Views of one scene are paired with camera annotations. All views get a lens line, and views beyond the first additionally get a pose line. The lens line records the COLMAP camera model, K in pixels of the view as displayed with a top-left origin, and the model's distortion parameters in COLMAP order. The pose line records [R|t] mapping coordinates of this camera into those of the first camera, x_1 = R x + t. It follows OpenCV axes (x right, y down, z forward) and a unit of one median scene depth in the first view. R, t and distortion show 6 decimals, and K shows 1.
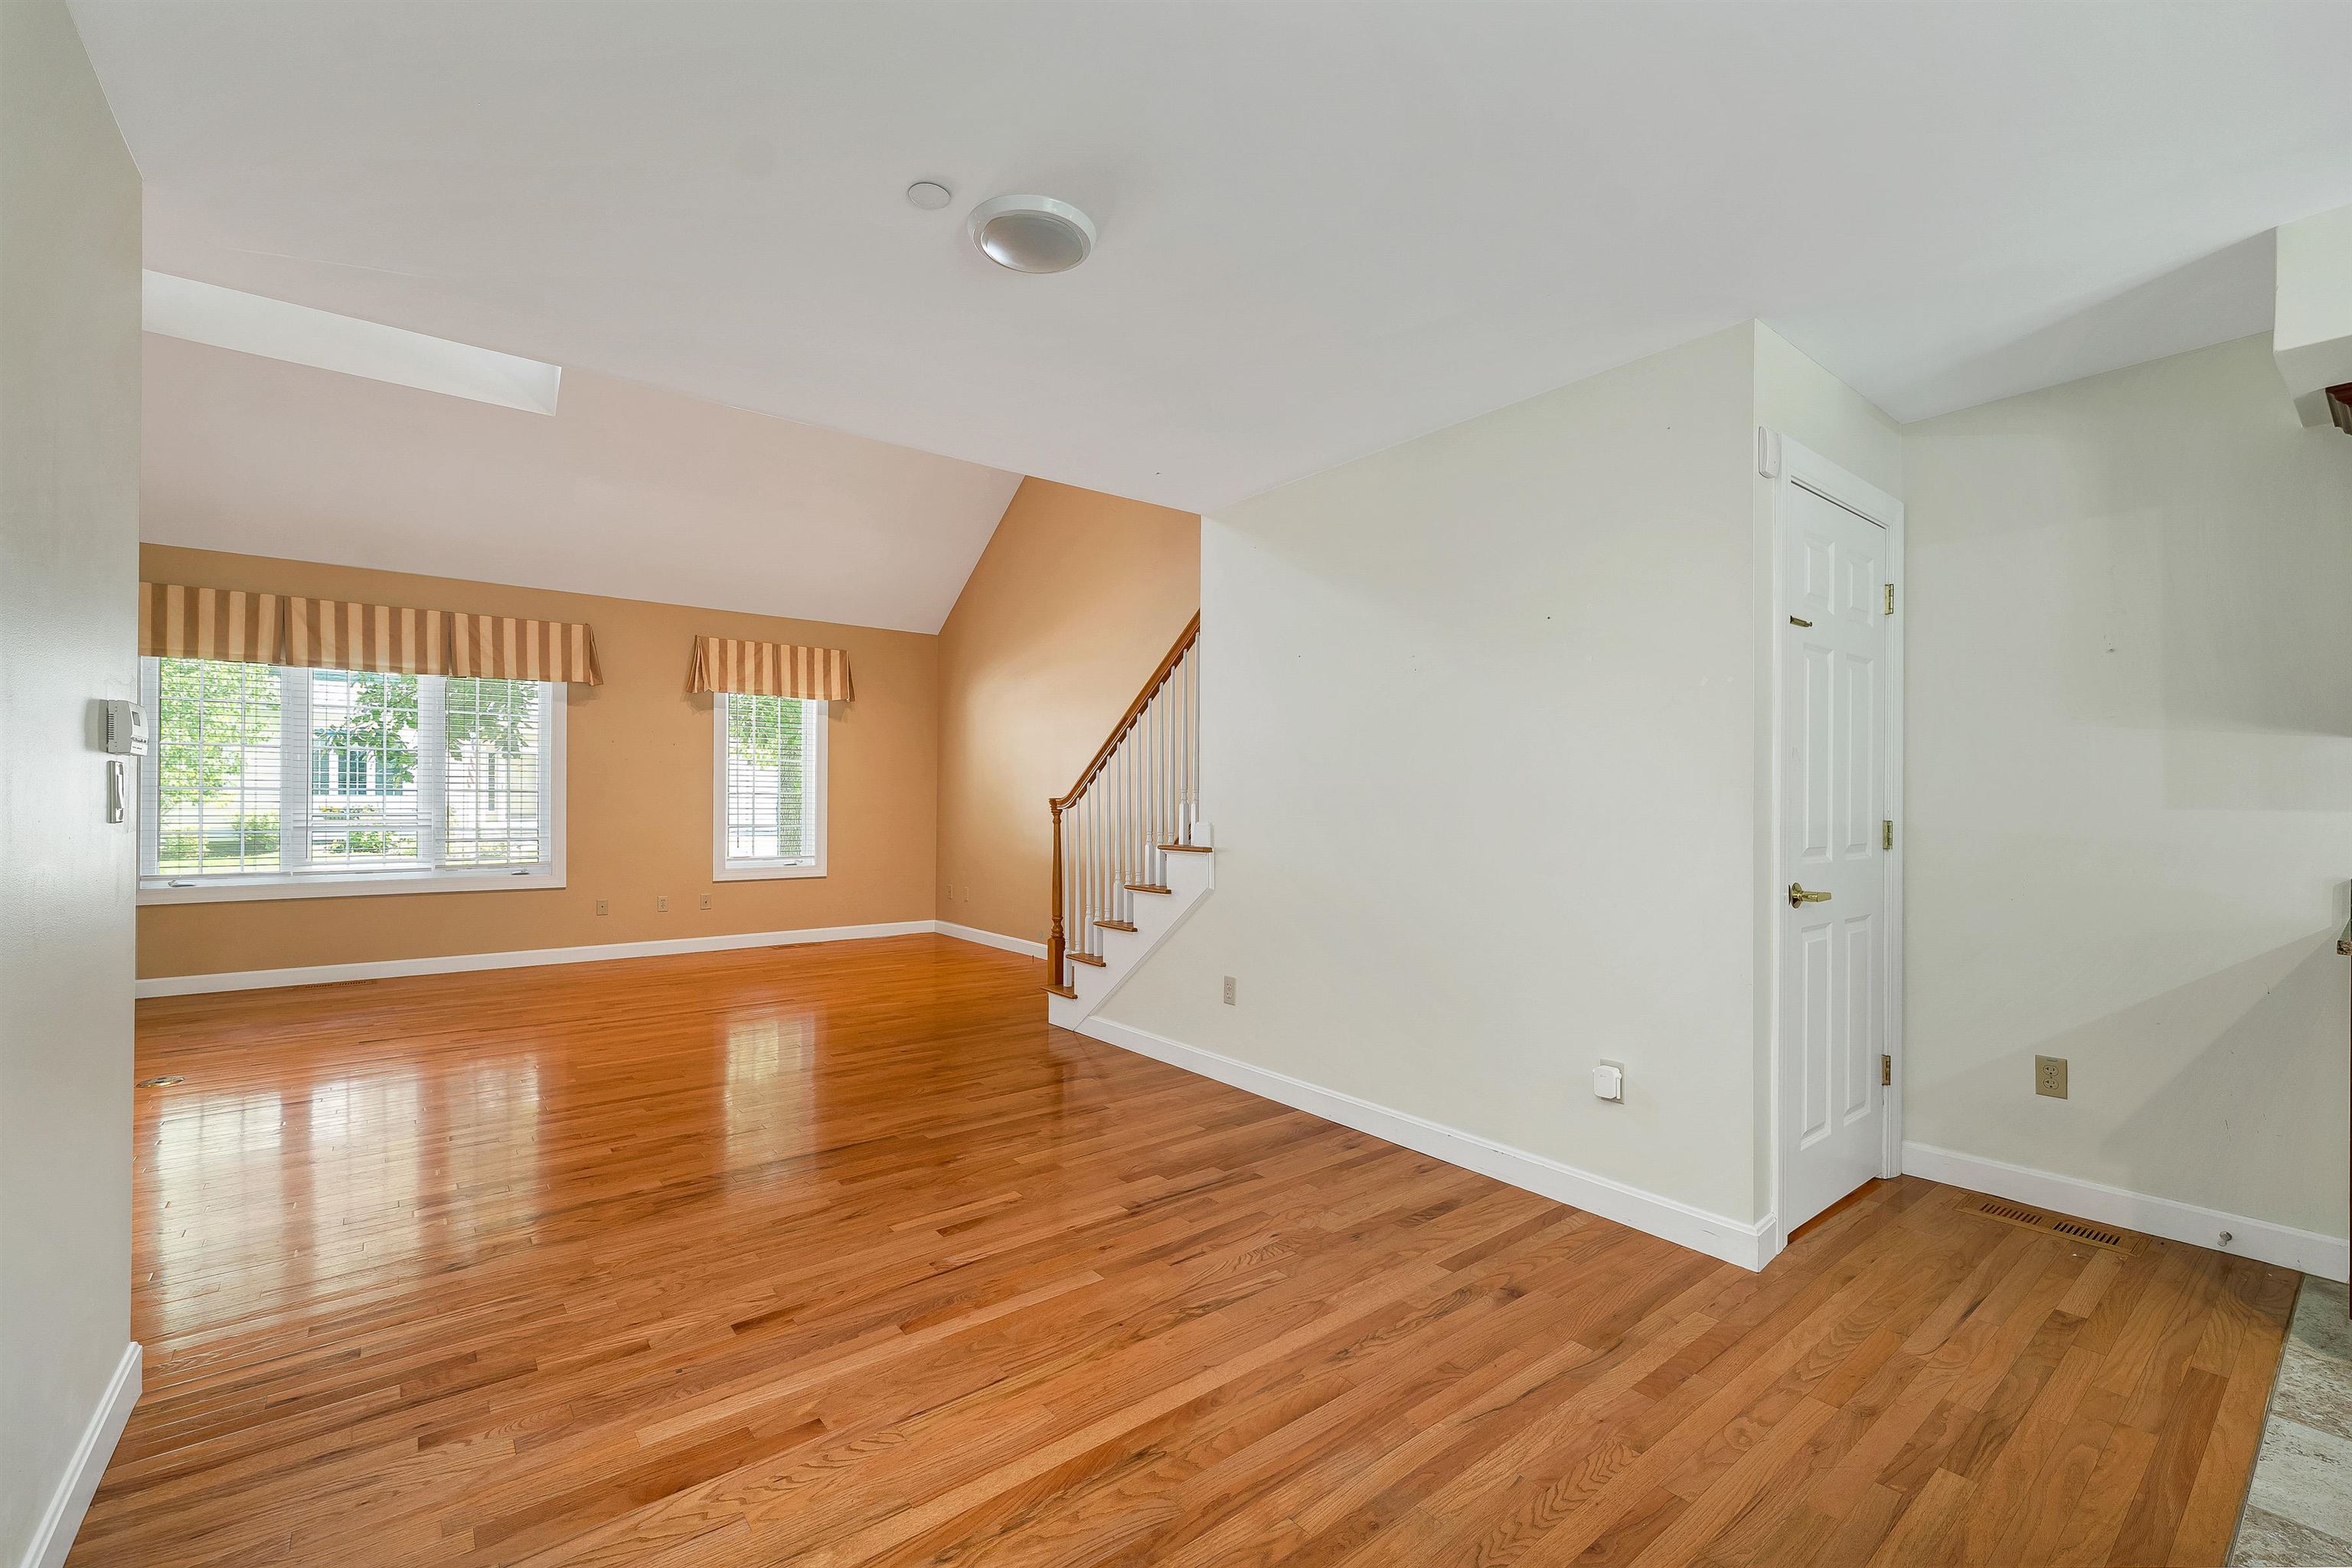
lens RADIAL K [[982.4, 0, 1168.3], [0, 982.4, 798.7], [0, 0, 1]] dist [0.000946, -0.003595]
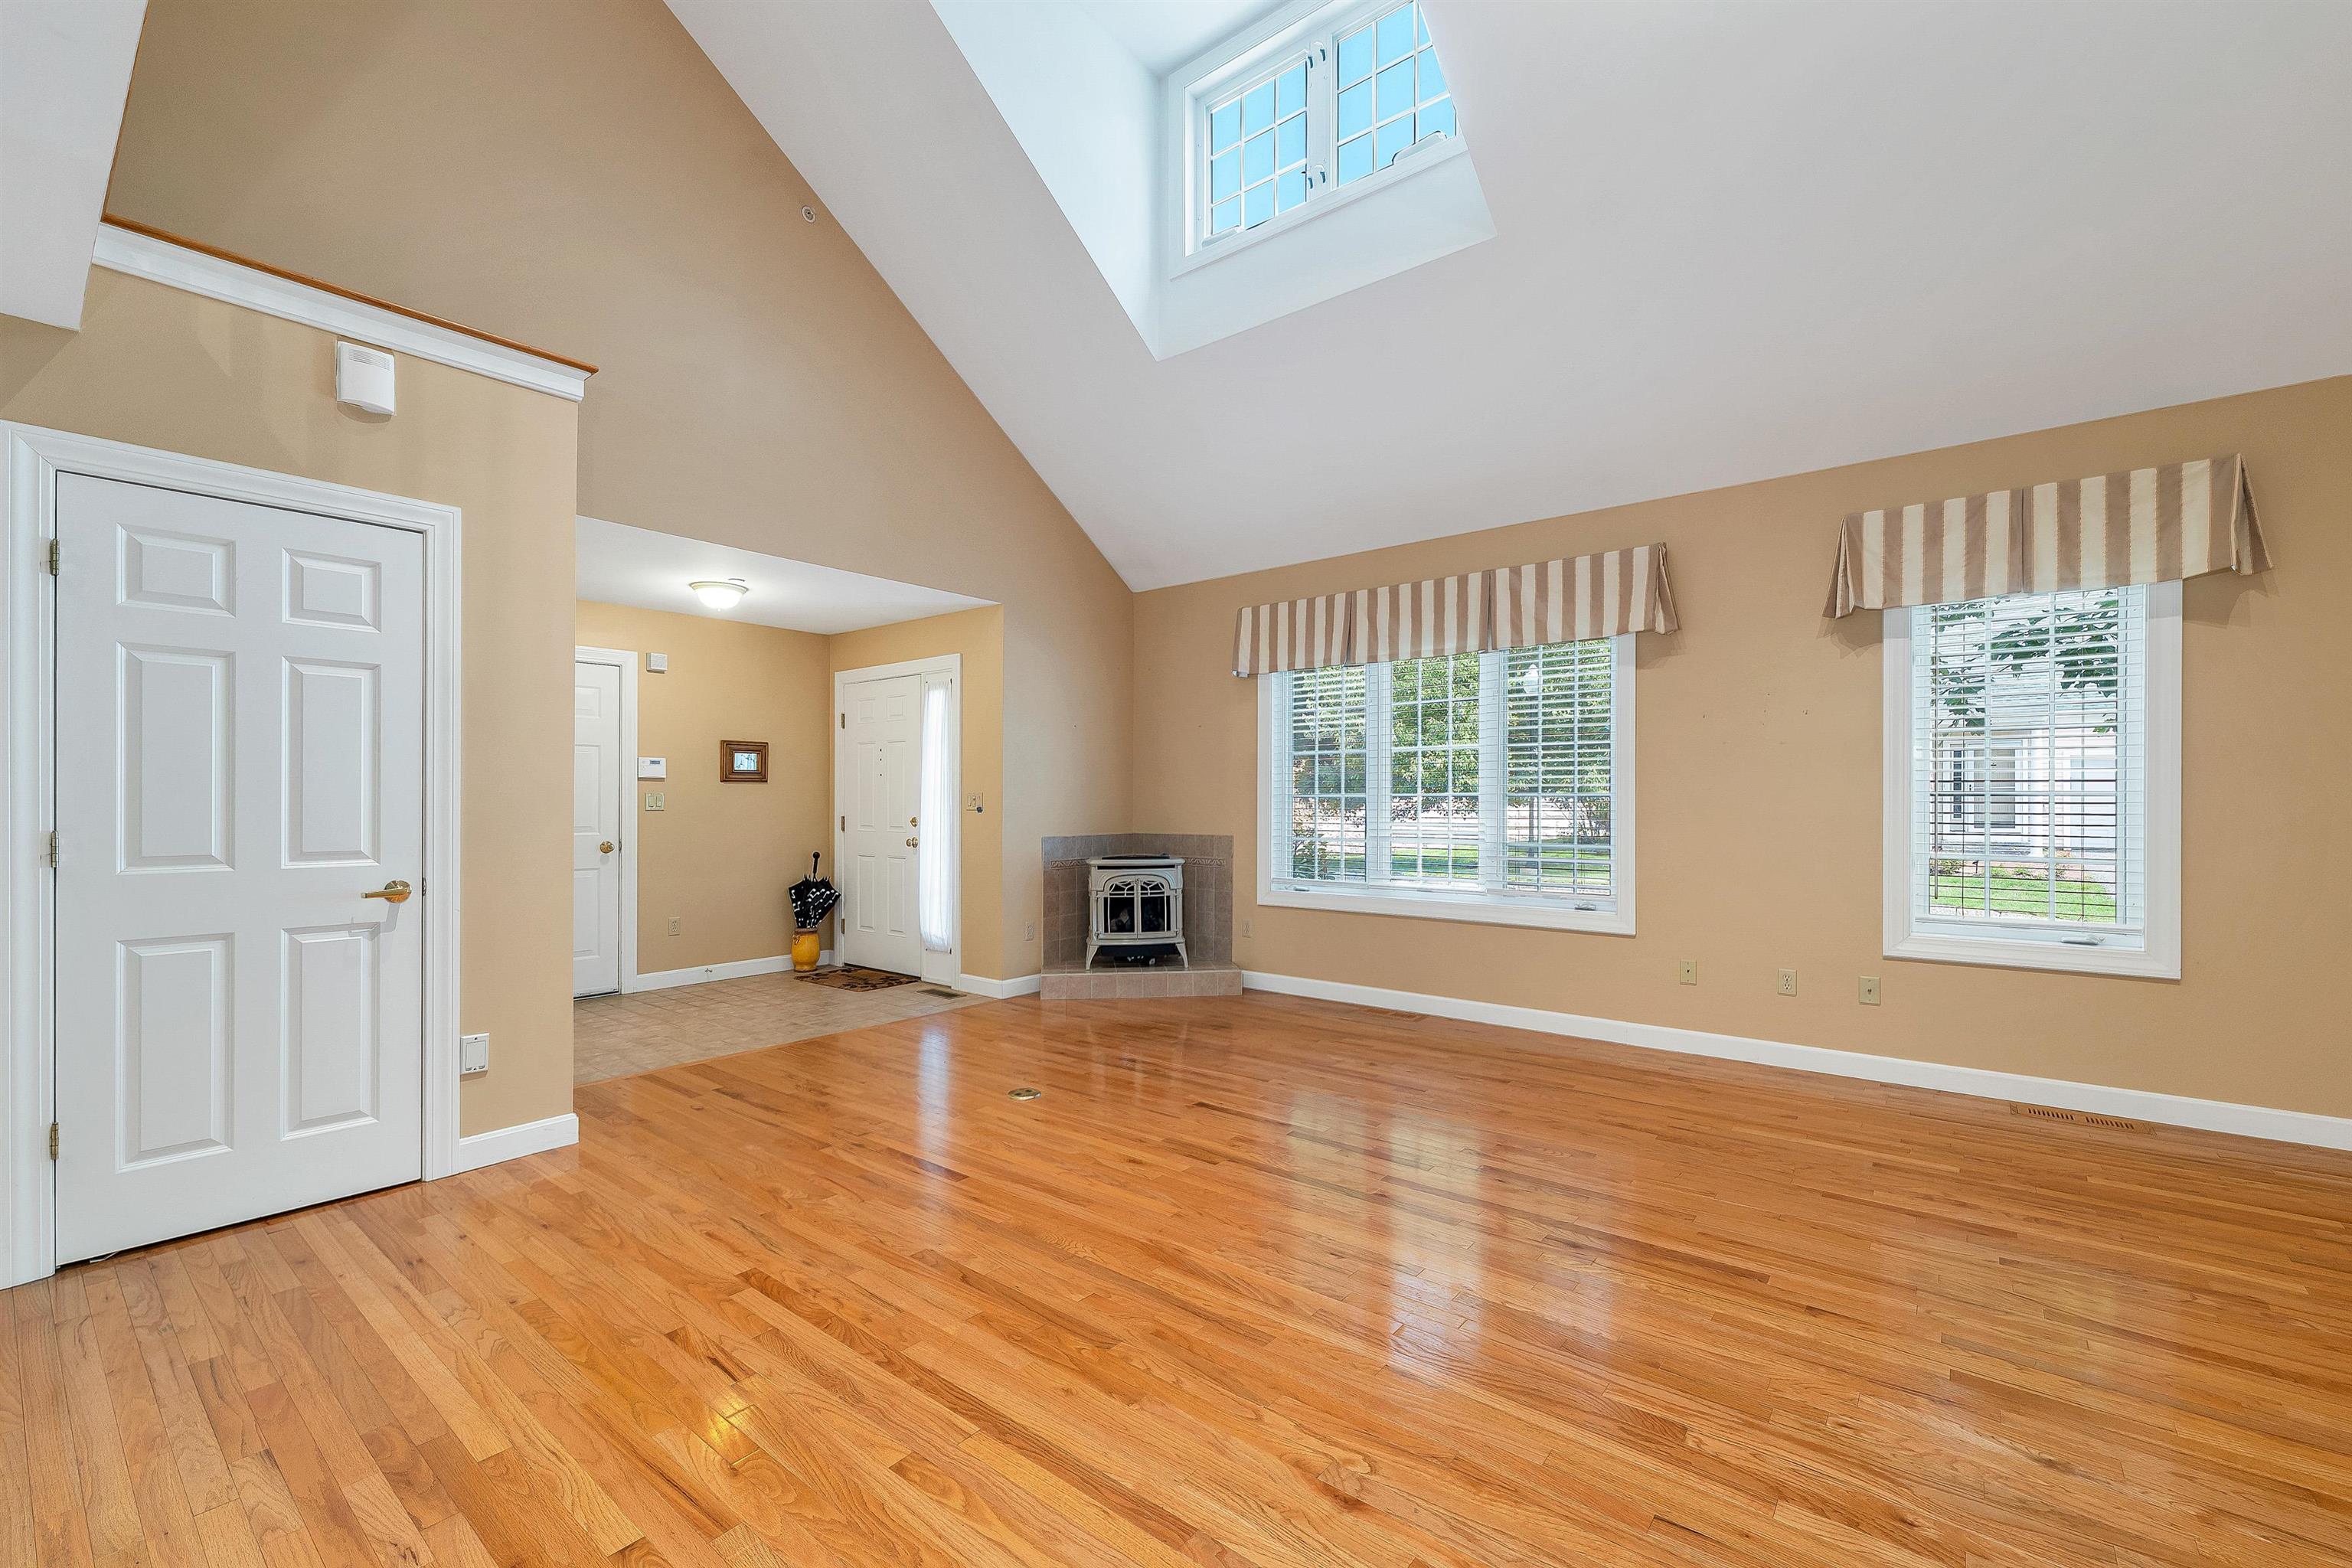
lens RADIAL K [[978.2, 0, 1174.8], [0, 978.2, 807.1], [0, 0, 1]] dist [0.000336, 0.000221]
pose [[0.219352, 0.000125, -0.975646, -0.021489], [0.003059, 0.999995, 0.000815, -0.000052], [0.975641, -0.003163, 0.219350, 0.602495]]
